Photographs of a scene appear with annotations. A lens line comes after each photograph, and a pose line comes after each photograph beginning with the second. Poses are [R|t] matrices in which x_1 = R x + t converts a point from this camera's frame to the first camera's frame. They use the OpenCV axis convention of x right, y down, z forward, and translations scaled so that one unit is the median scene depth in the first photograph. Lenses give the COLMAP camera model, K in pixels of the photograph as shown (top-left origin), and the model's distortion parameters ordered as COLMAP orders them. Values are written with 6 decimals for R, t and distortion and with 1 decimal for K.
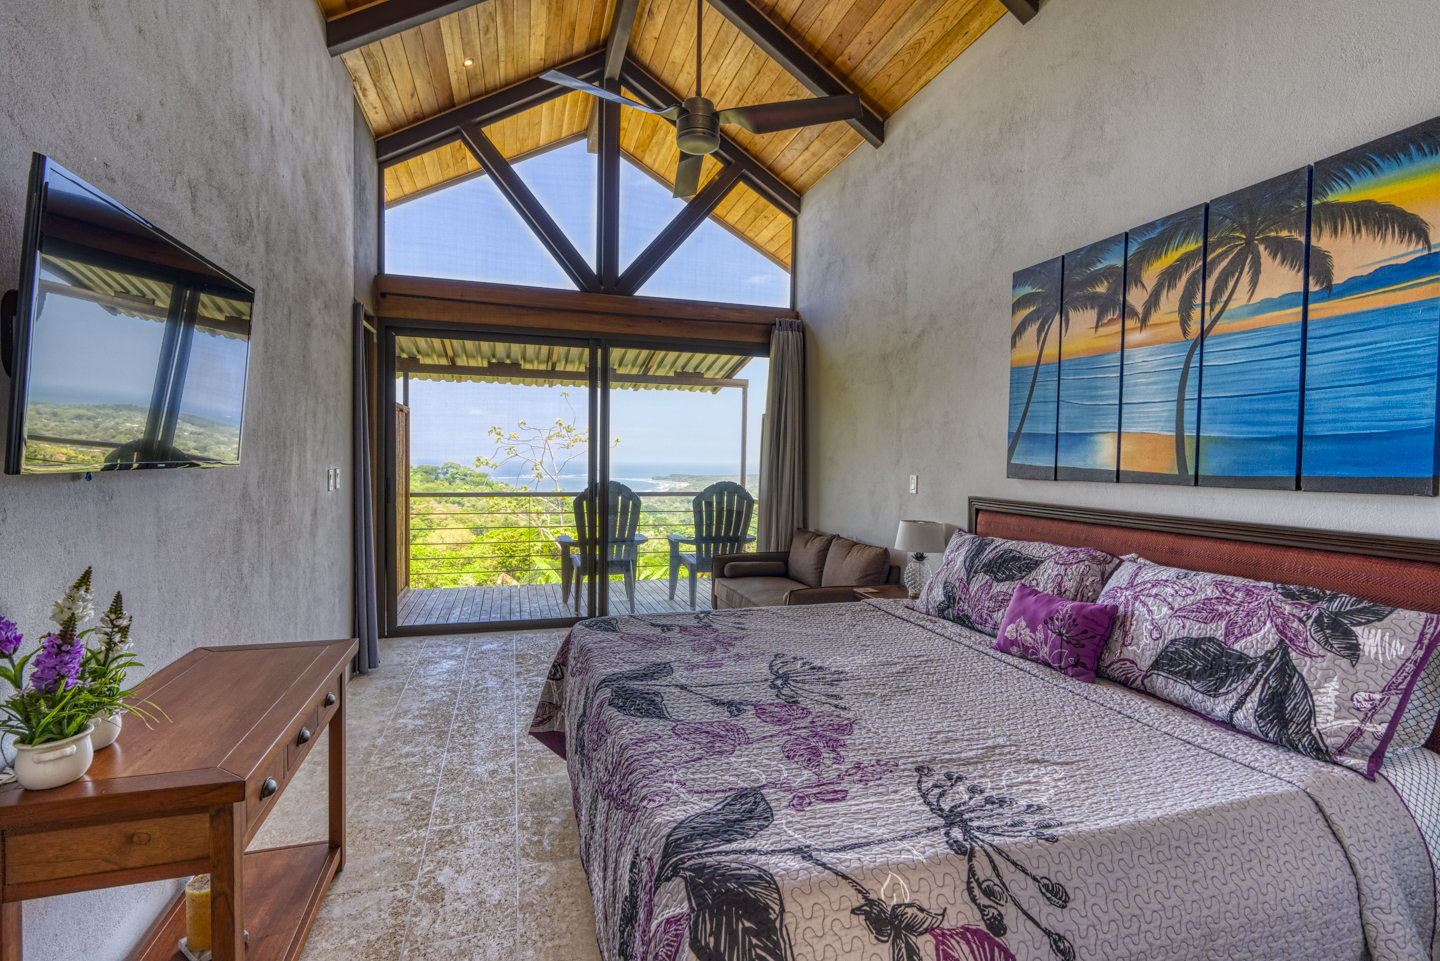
lens RADIAL K [[656.7, 0, 720.0], [0, 656.7, 480.5], [0, 0, 1]] dist [-0.002072, 0.000733]
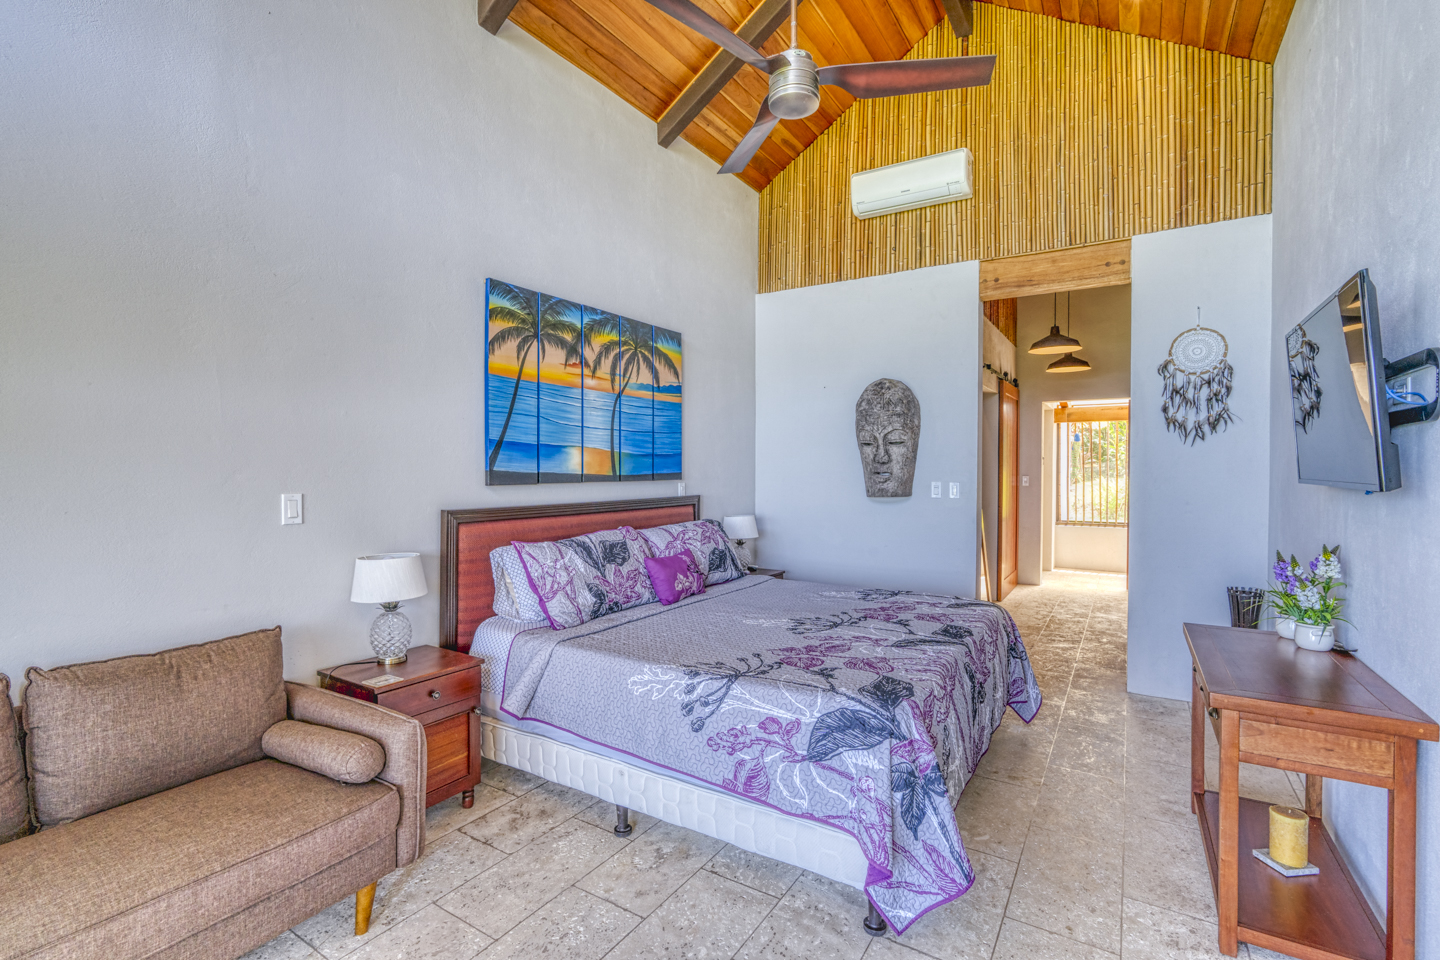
lens RADIAL K [[656.7, 0, 720.0], [0, 656.7, 480.0], [0, 0, 1]] dist [-0.002072, 0.000733]
pose [[-0.645914, -0.029671, 0.762833, -0.678603], [0.016309, 0.998480, 0.052647, -0.074170], [-0.763236, 0.046447, -0.644449, 1.749043]]
